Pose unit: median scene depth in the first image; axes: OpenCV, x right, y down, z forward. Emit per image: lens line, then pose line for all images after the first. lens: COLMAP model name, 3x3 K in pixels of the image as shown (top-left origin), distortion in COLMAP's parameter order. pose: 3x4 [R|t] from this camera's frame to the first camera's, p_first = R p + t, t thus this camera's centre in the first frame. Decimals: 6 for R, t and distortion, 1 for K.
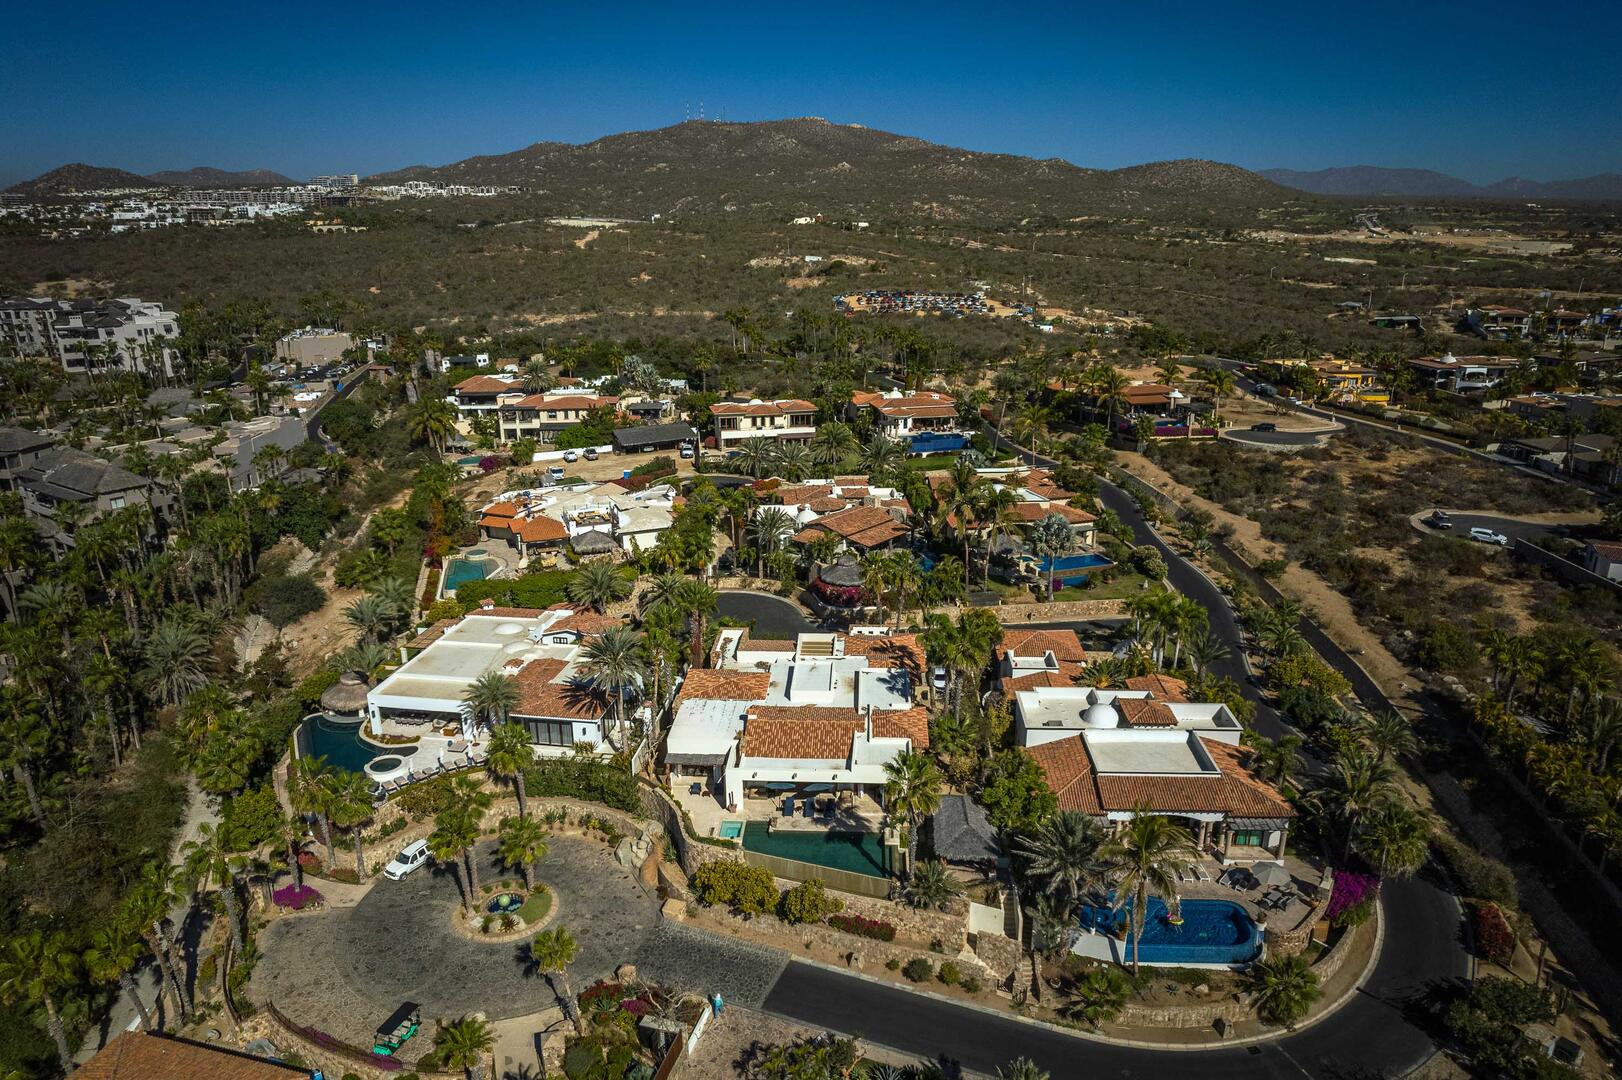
lens RADIAL K [[1128.6, 0, 808.7], [0, 1128.6, 557.3], [0, 0, 1]] dist [-0.089256, 0.083311]
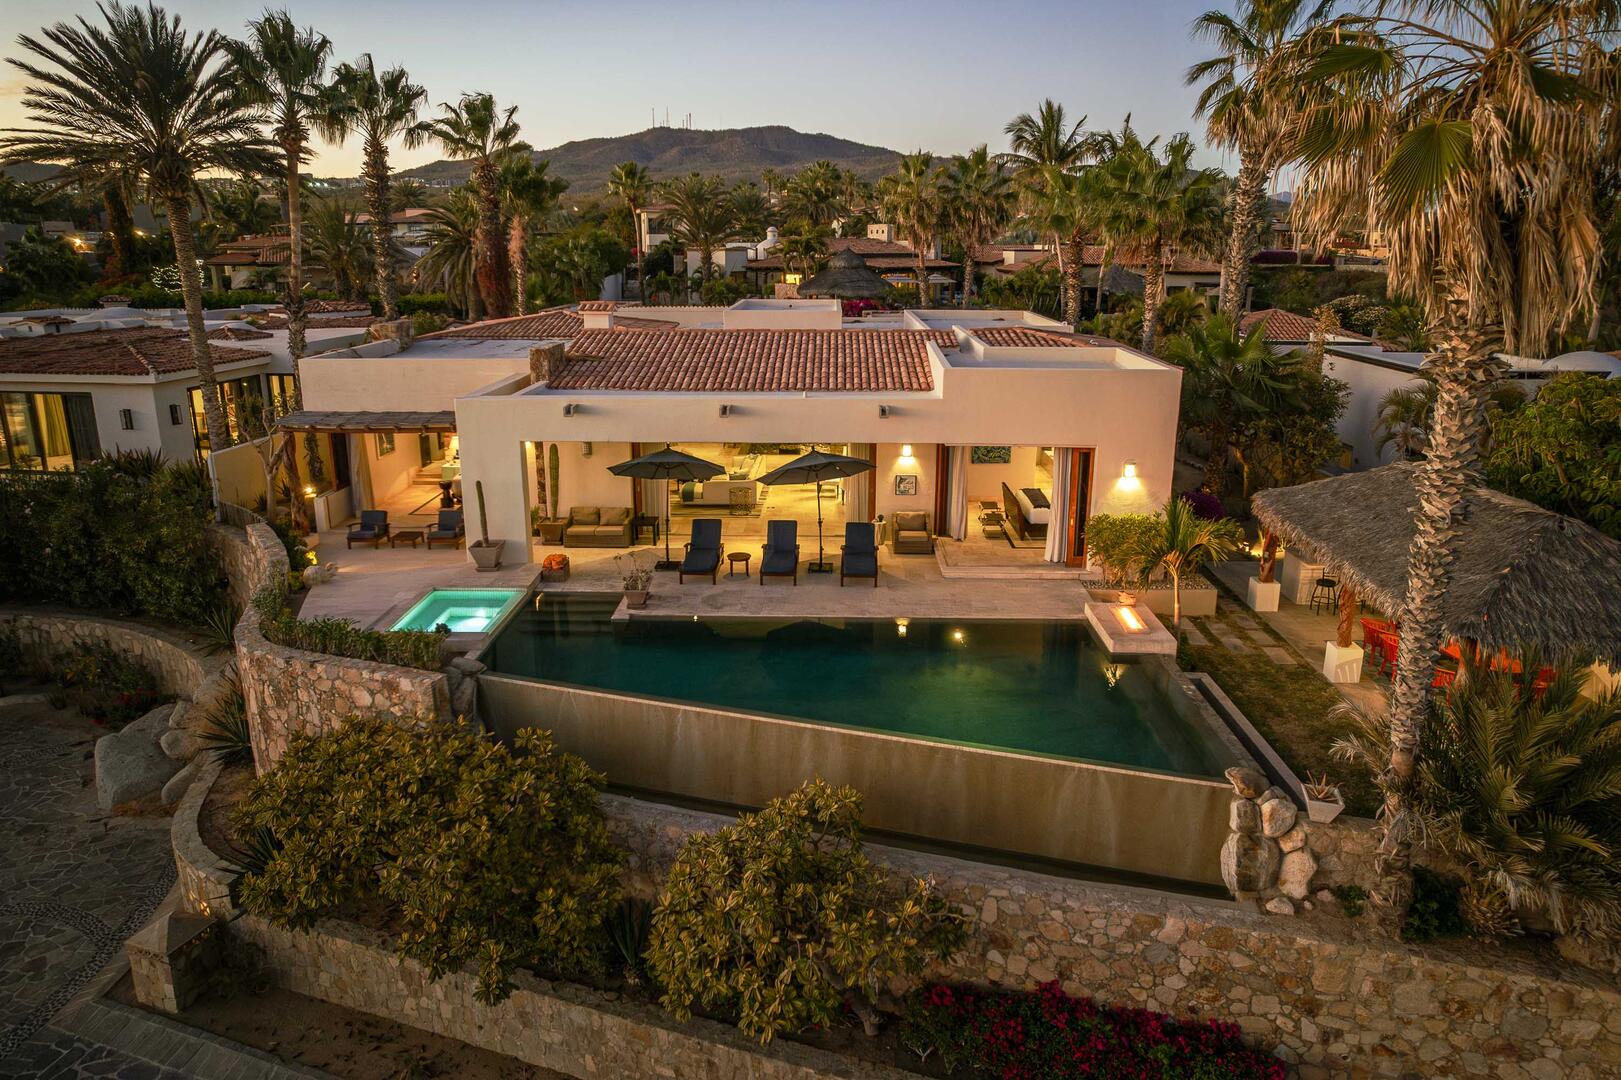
lens RADIAL K [[1131.3, 0, 810.5], [0, 1131.3, 540.0], [0, 0, 1]] dist [-0.095166, 0.098807]
pose [[0.999498, -0.001508, 0.031637, -0.000134], [0.002405, 0.999596, -0.028326, 0.223252], [-0.031581, 0.028388, 0.999098, 0.722378]]
